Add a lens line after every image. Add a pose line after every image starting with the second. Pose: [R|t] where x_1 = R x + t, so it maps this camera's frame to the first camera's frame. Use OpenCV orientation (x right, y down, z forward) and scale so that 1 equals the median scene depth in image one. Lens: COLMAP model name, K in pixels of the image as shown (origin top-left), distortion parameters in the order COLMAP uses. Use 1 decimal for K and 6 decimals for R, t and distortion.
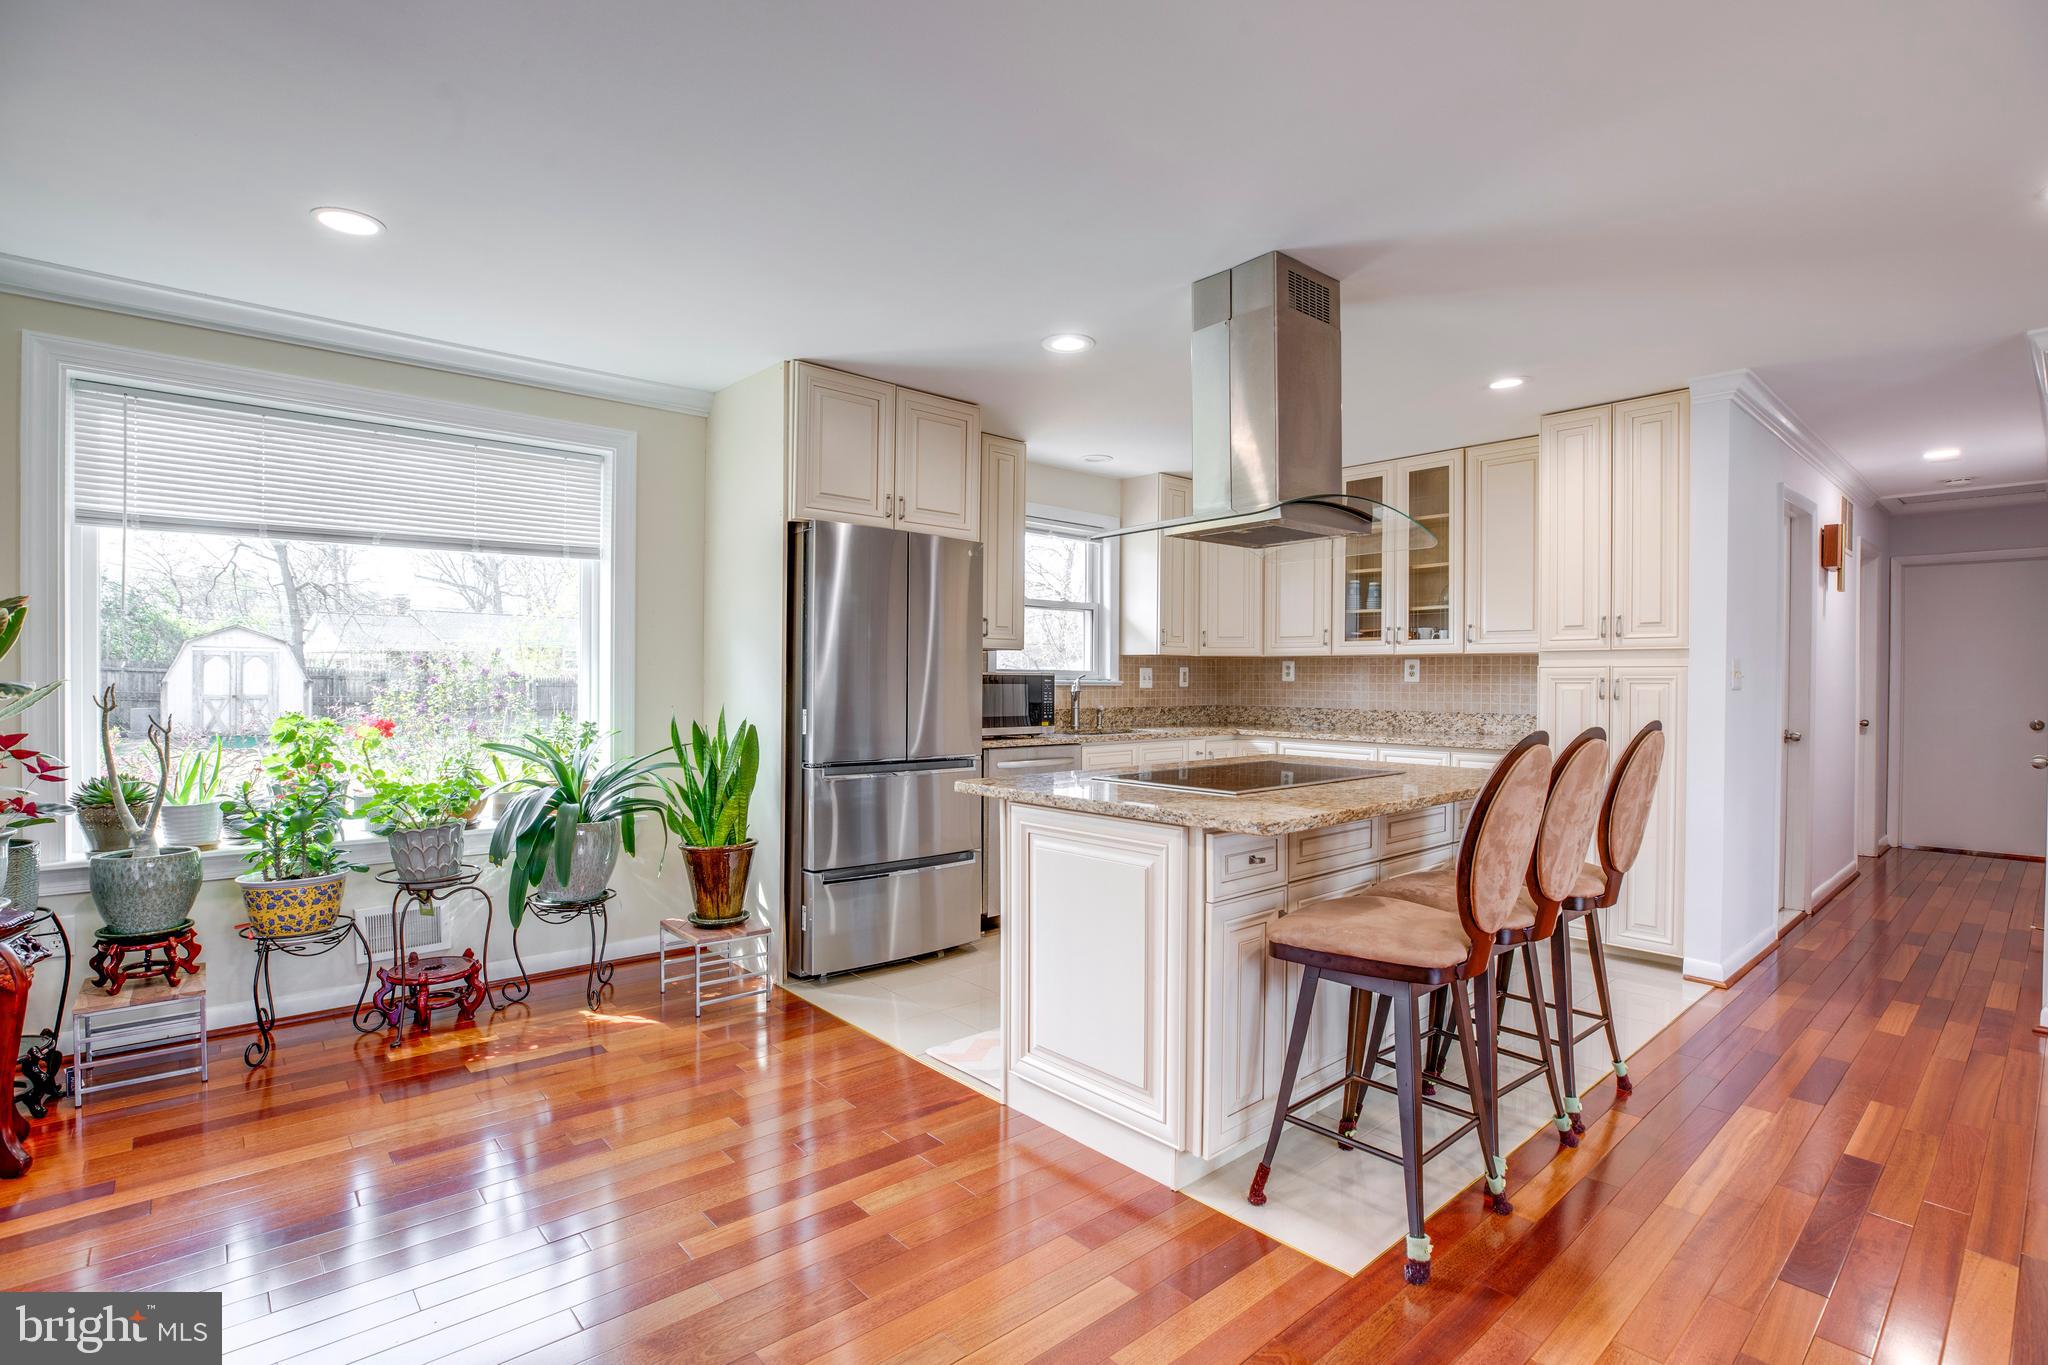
lens RADIAL K [[959.8, 0, 1045.4], [0, 959.8, 683.9], [0, 0, 1]] dist [-0.030079, 0.007555]
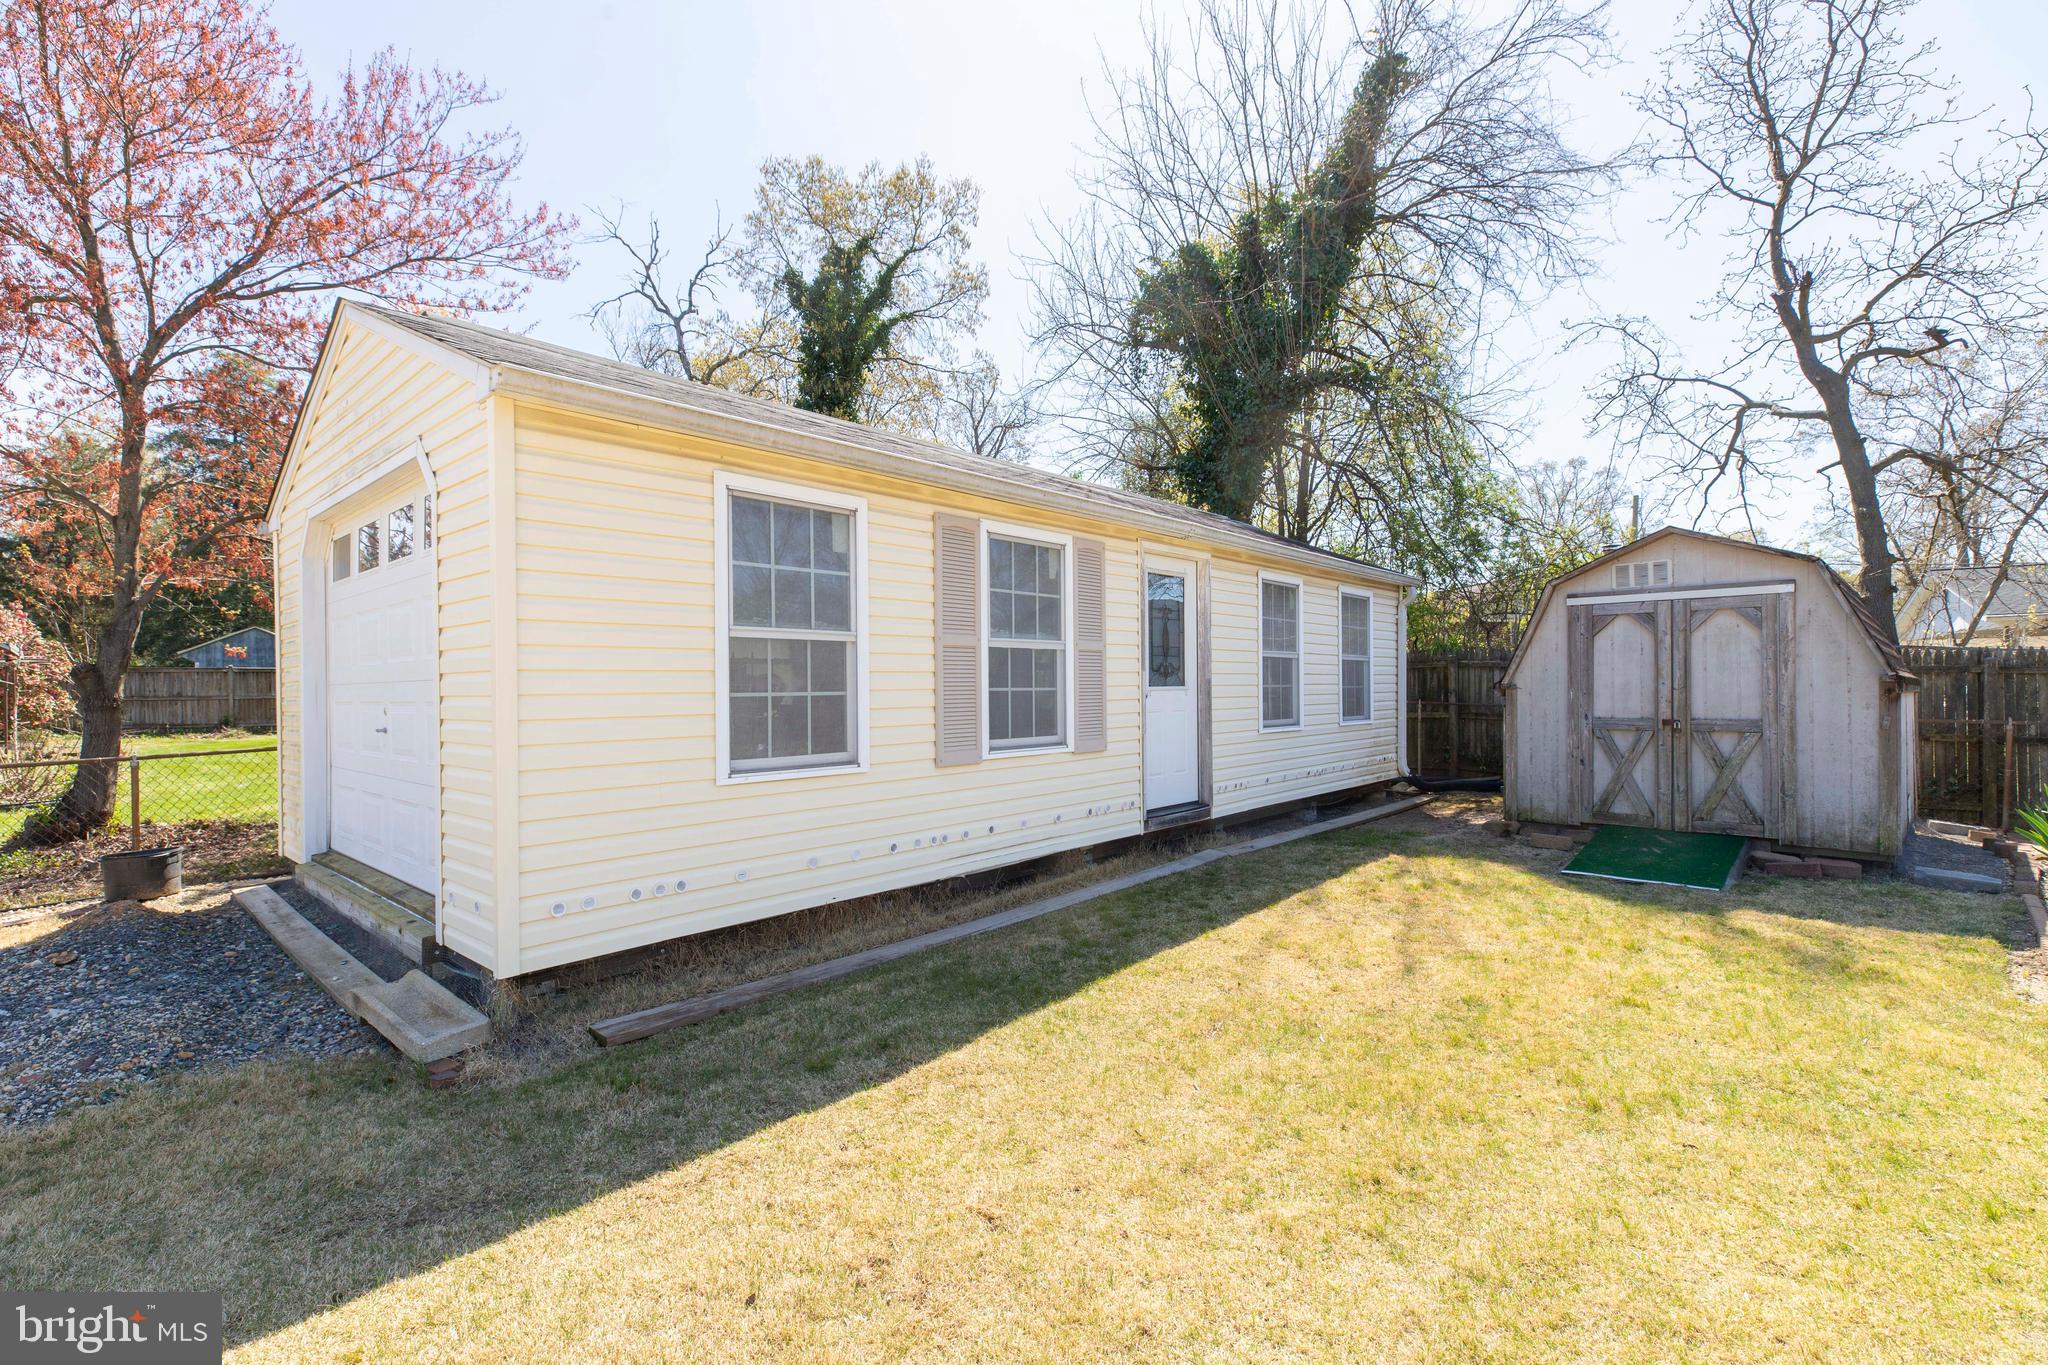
lens RADIAL K [[959.8, 0, 1016.0], [0, 959.8, 681.6], [0, 0, 1]] dist [-0.030079, 0.007555]
pose [[0.119356, -0.019318, -0.992664, -2.439910], [0.006798, 0.999803, -0.018639, 0.014100], [0.992828, -0.004523, 0.119463, 3.282681]]
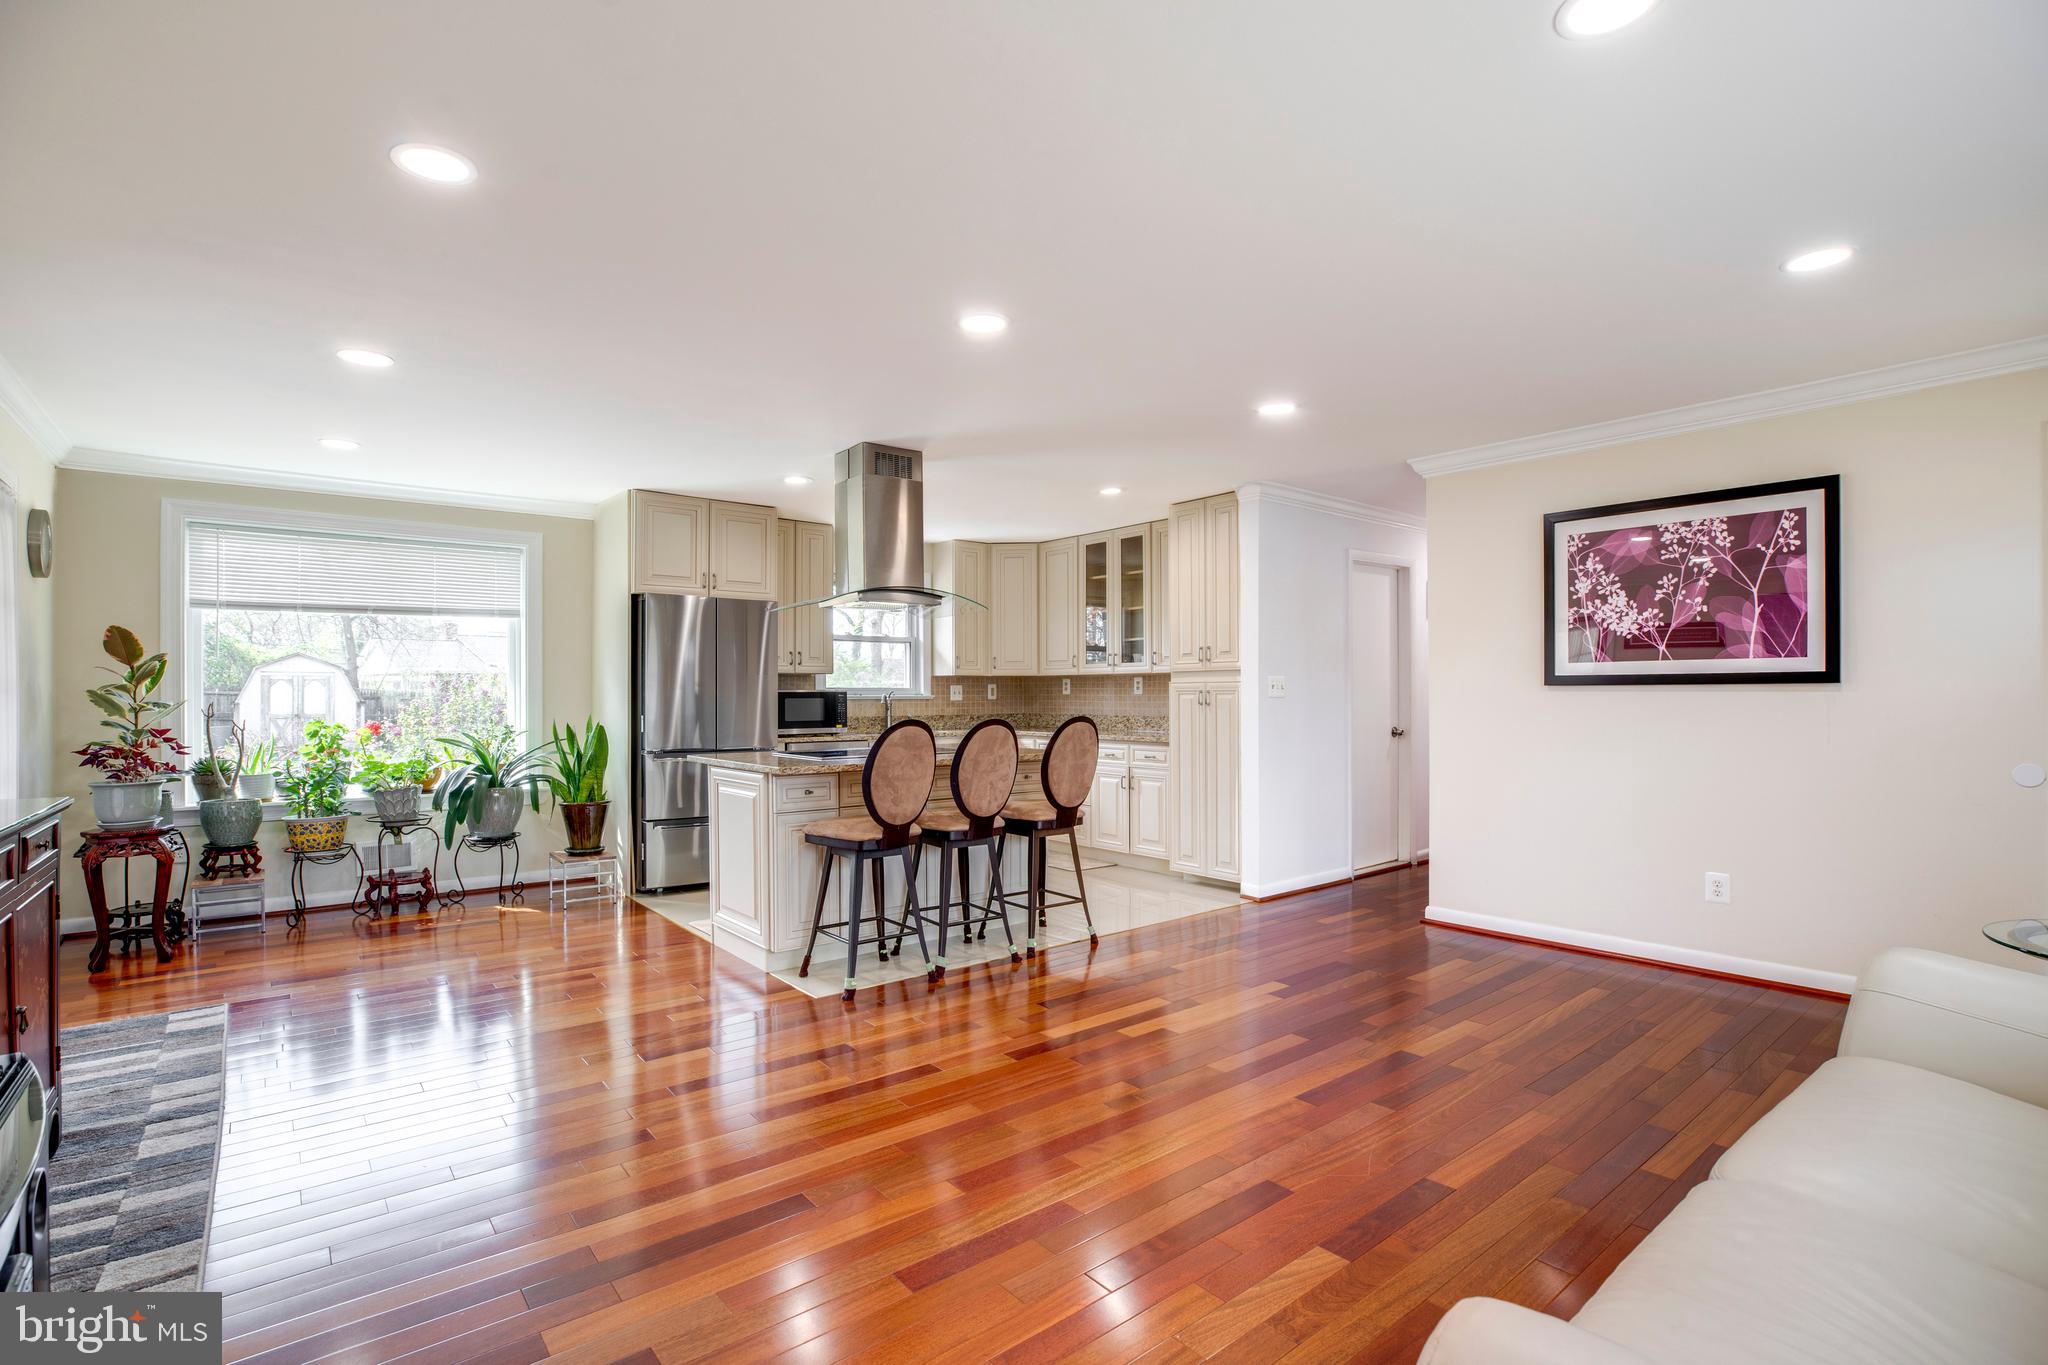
lens RADIAL K [[959.8, 0, 1054.9], [0, 959.8, 690.4], [0, 0, 1]] dist [-0.030079, 0.007555]
pose [[0.999262, -0.008856, -0.037379, 0.486107], [0.008535, 0.999925, -0.008731, 0.005072], [0.037453, 0.008405, 0.999263, -0.527093]]
